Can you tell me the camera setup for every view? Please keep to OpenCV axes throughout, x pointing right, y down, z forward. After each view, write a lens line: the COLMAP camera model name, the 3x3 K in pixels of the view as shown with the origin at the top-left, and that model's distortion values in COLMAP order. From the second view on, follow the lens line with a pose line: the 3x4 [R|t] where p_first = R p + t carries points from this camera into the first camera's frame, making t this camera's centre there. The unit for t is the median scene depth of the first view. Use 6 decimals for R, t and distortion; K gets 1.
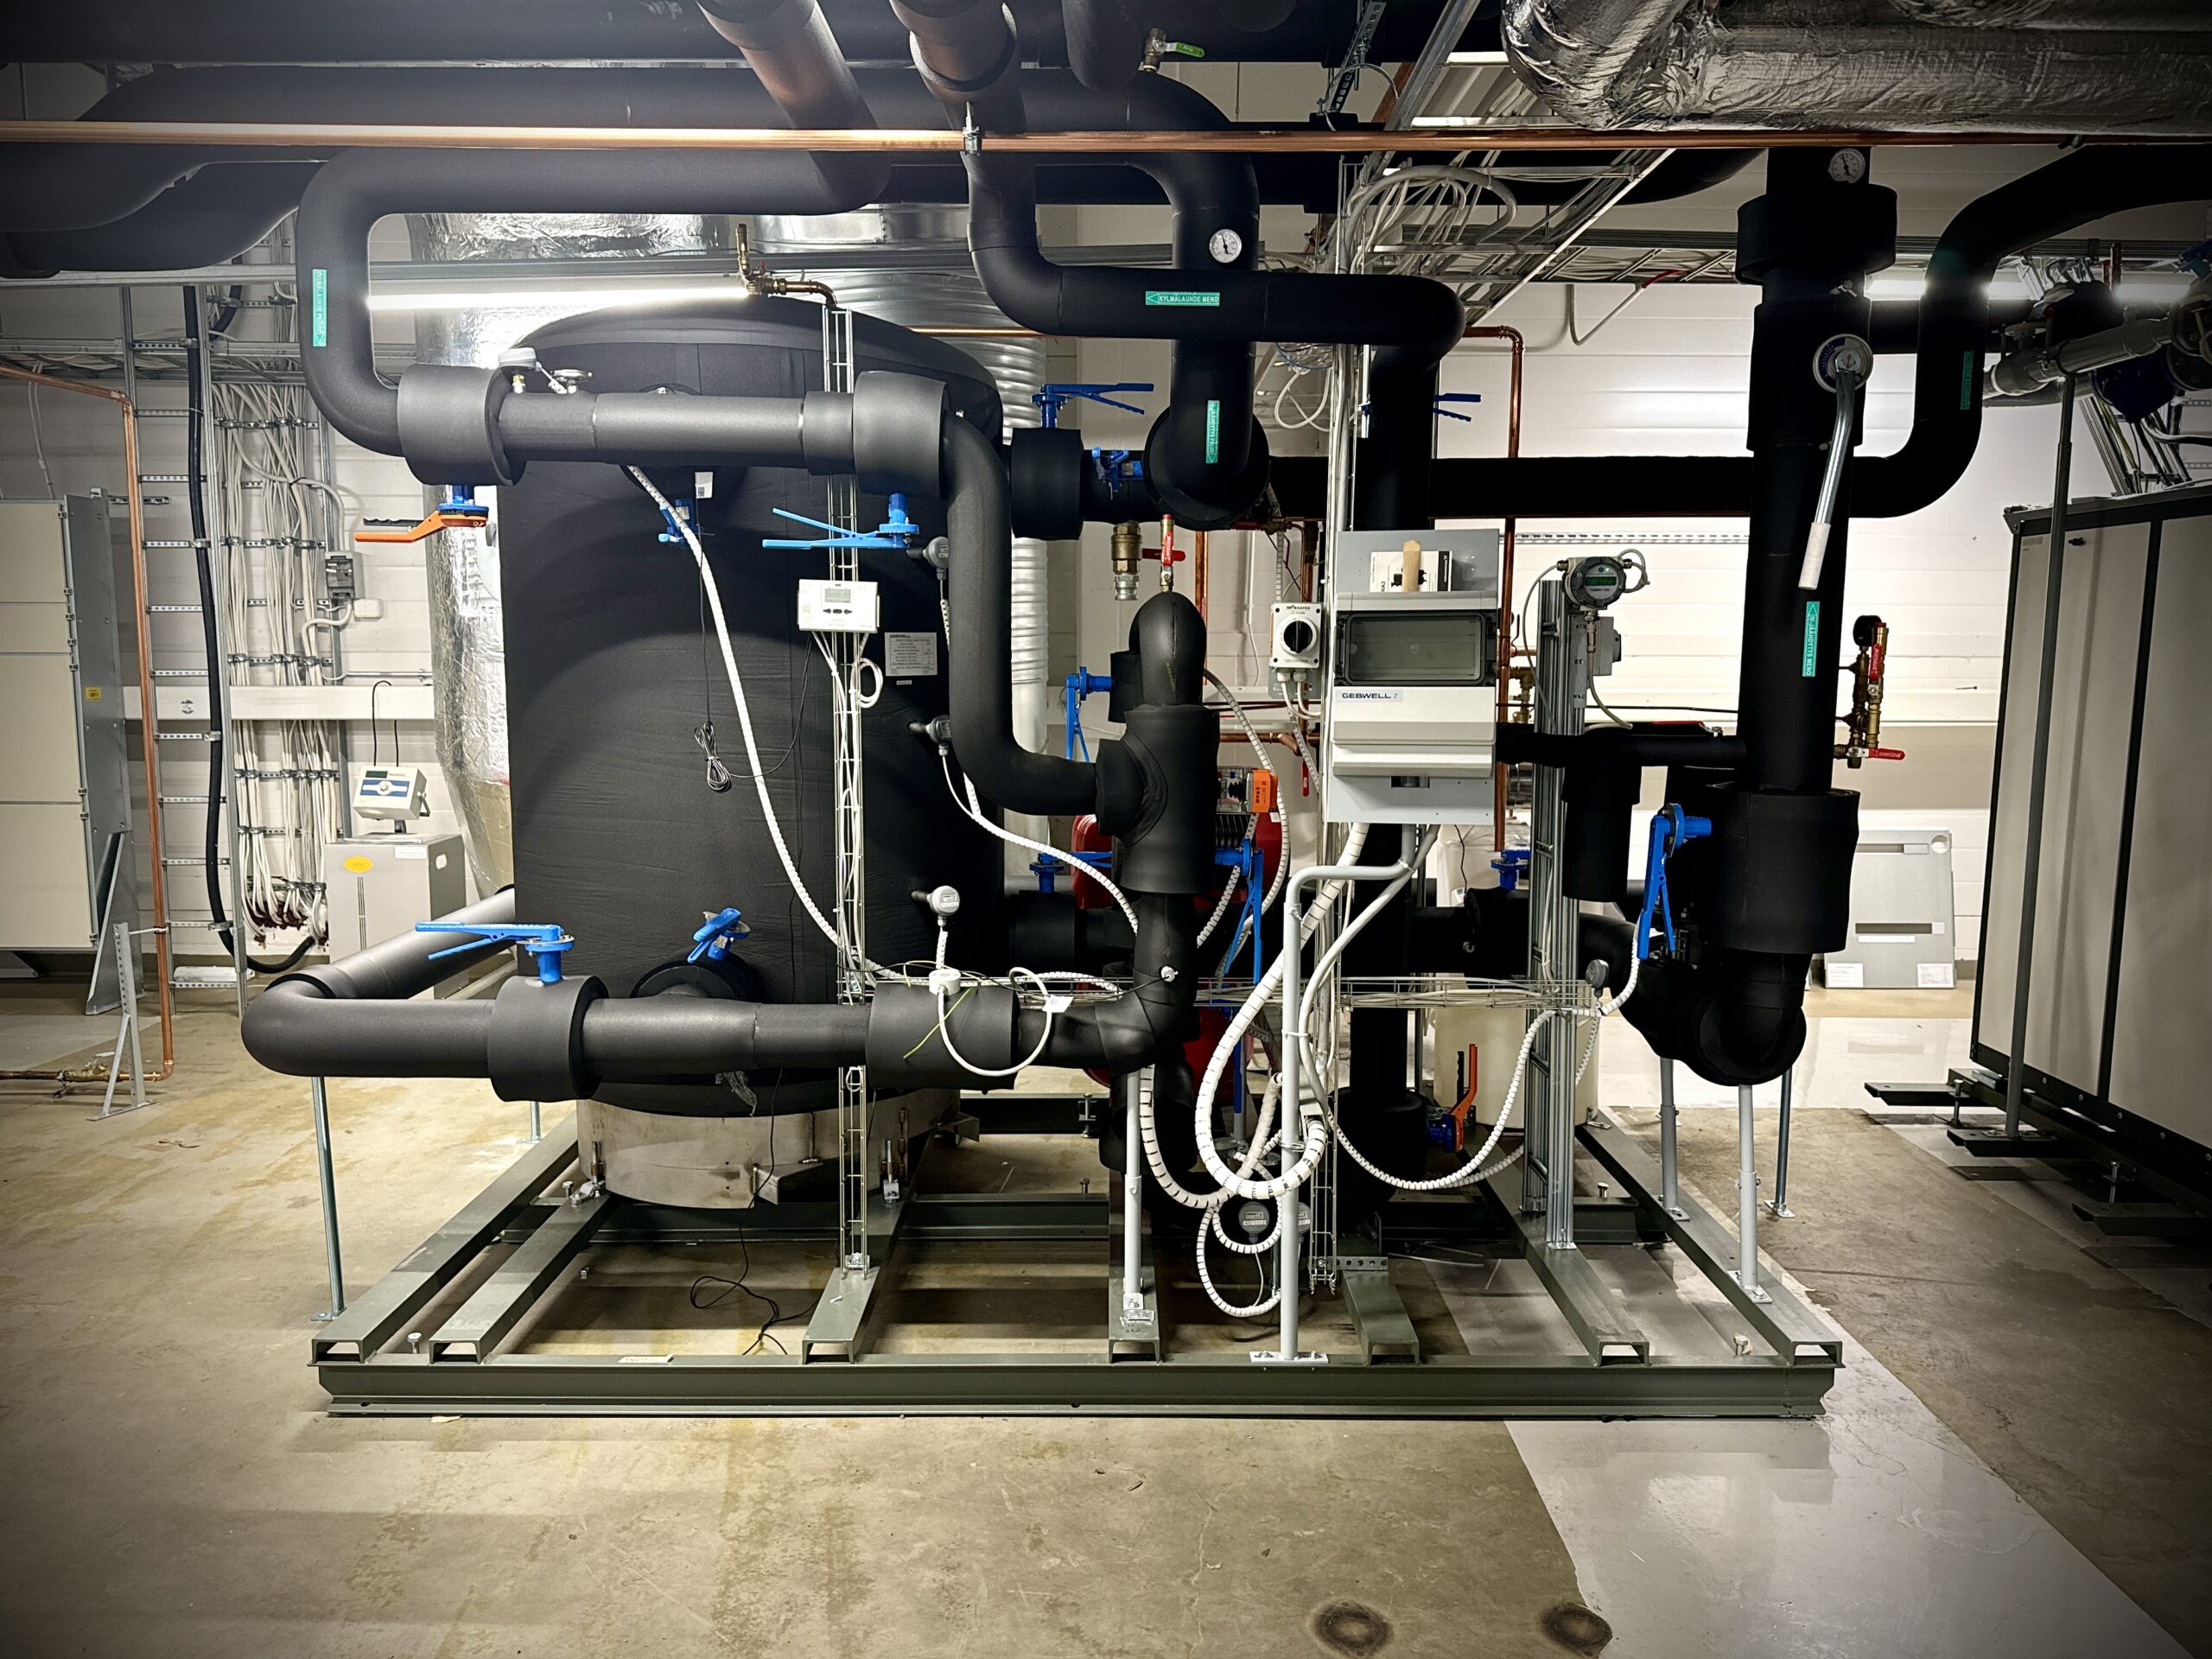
lens RADIAL K [[1512.4, 0, 1106.0], [0, 1512.4, 829.5], [0, 0, 1]] dist [0.070953, -0.000082]
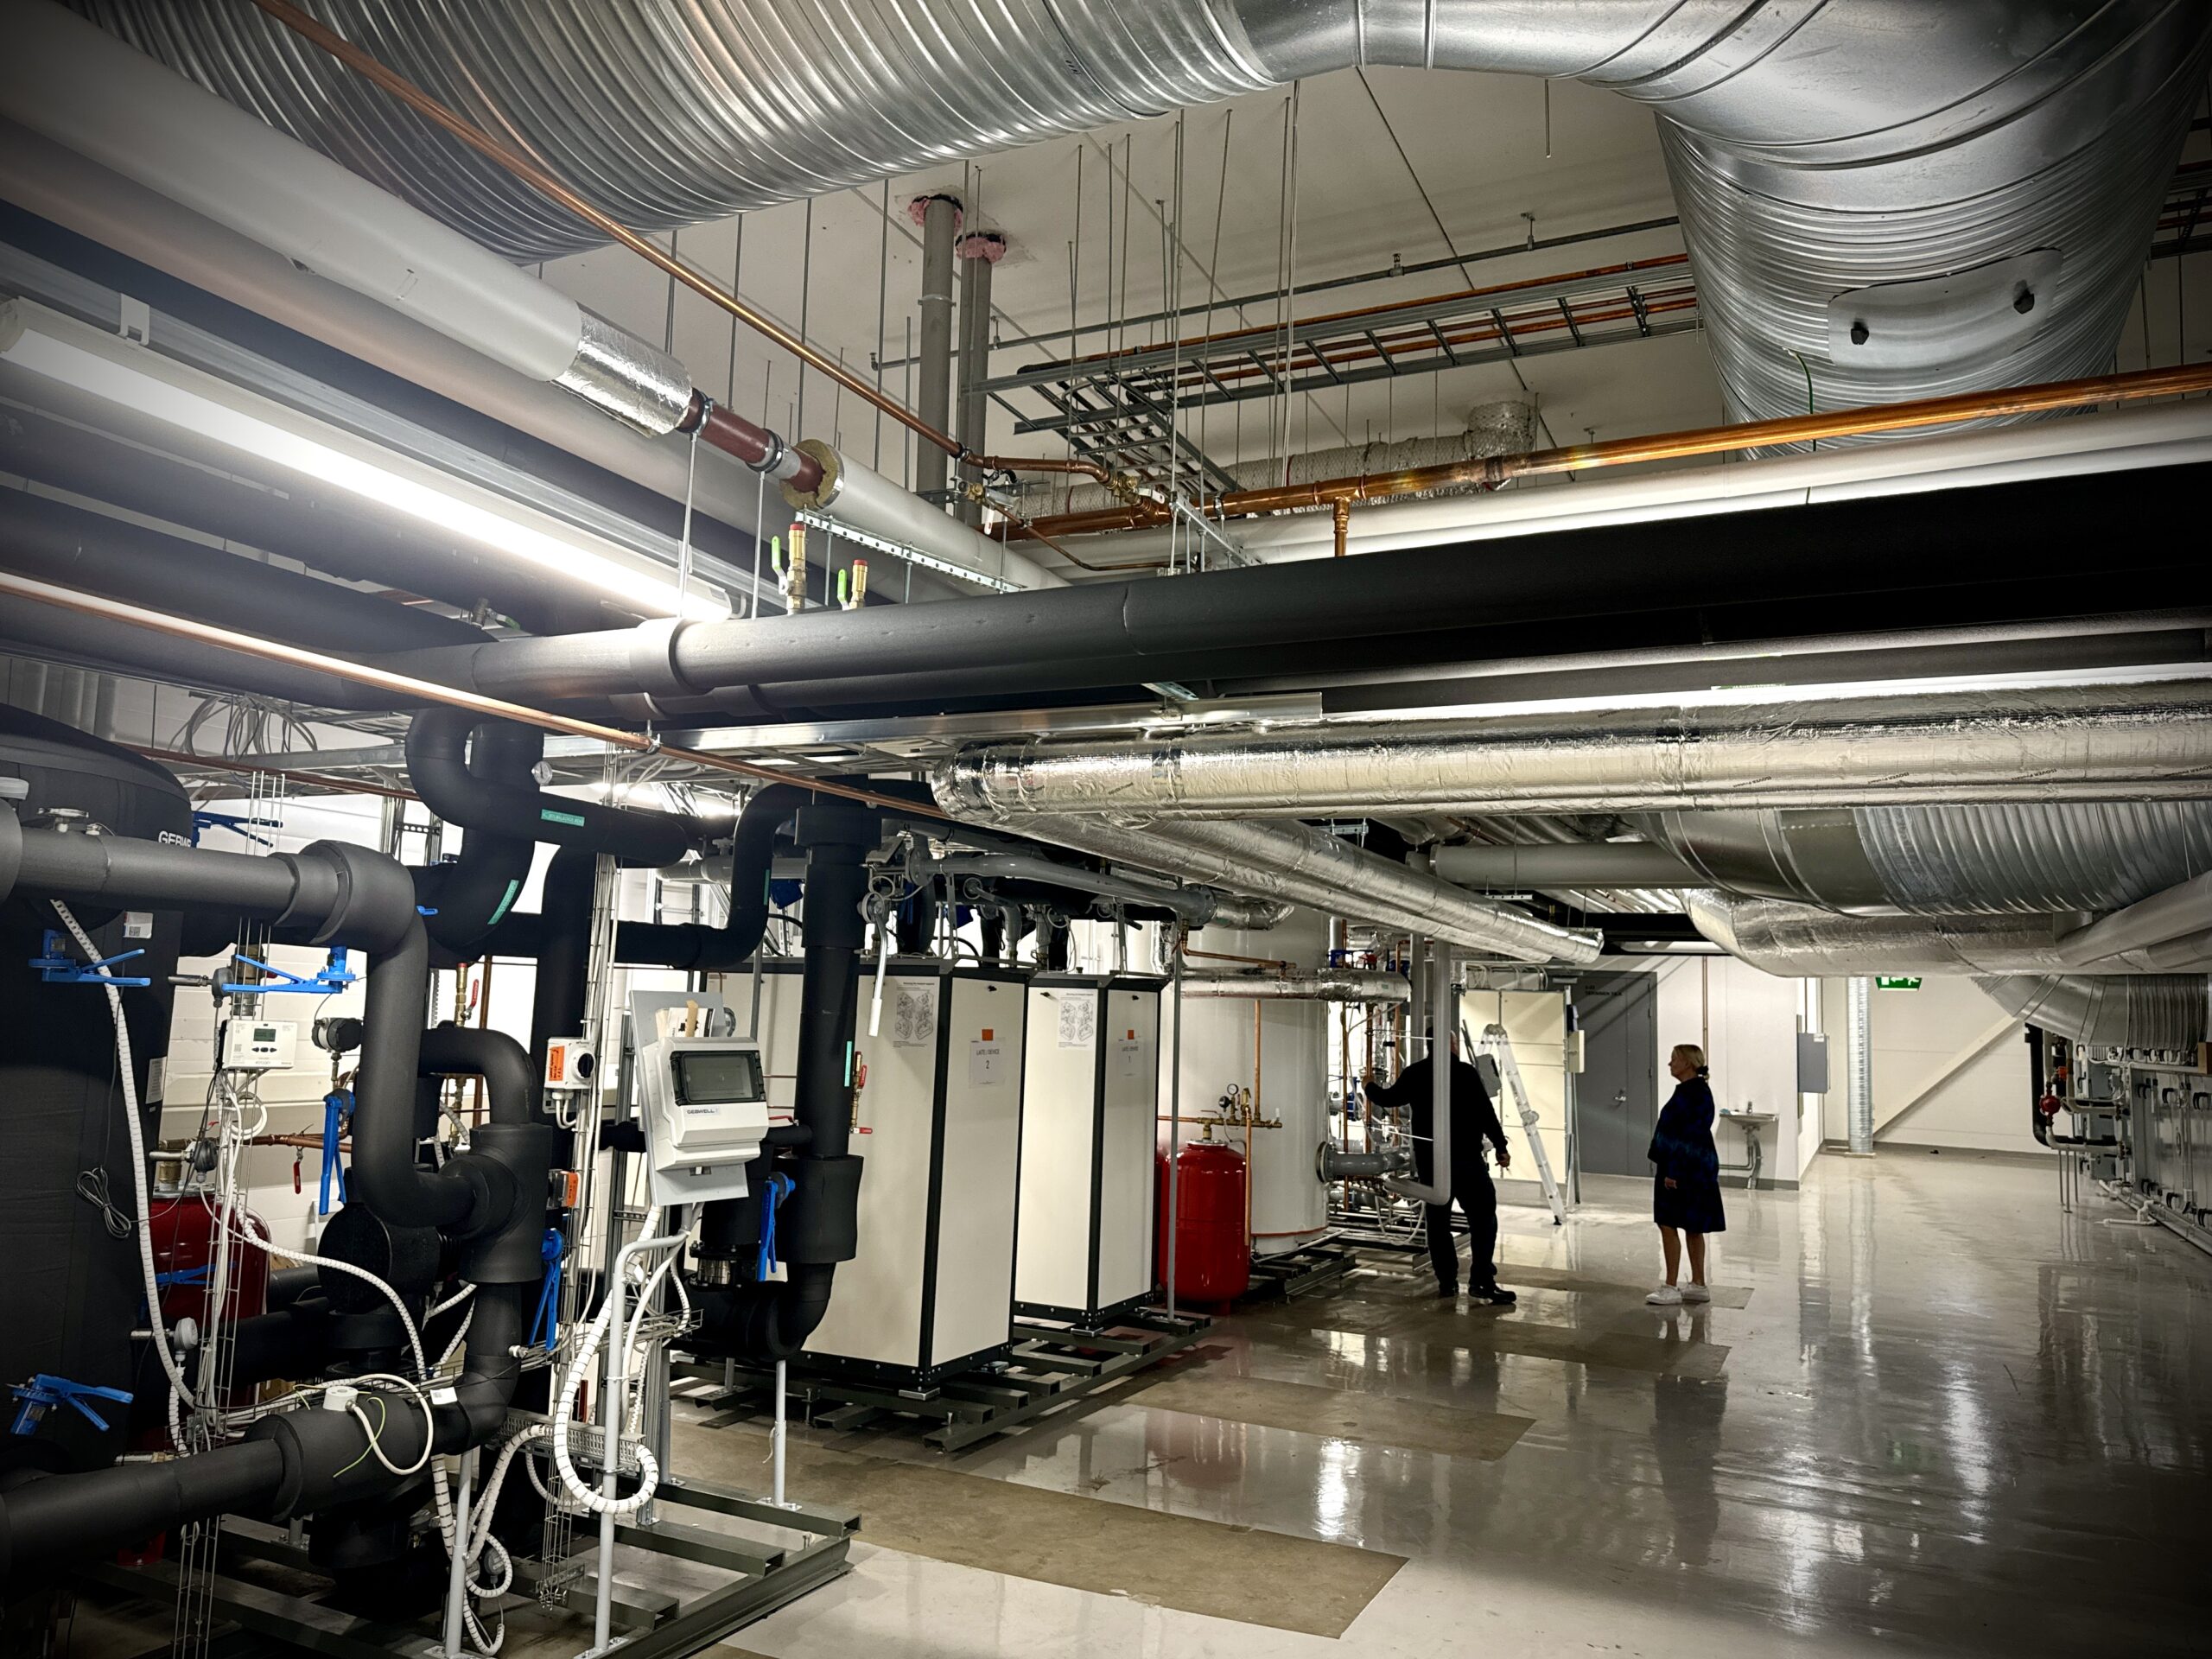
lens RADIAL K [[1556.2, 0, 1106.0], [0, 1556.2, 829.5], [0, 0, 1]] dist [0.031592, -0.000935]
pose [[0.445150, 0.116423, 0.887855, -0.913580], [0.078873, 0.982561, -0.168386, -0.064869], [-0.891976, 0.144985, 0.428204, -0.014851]]
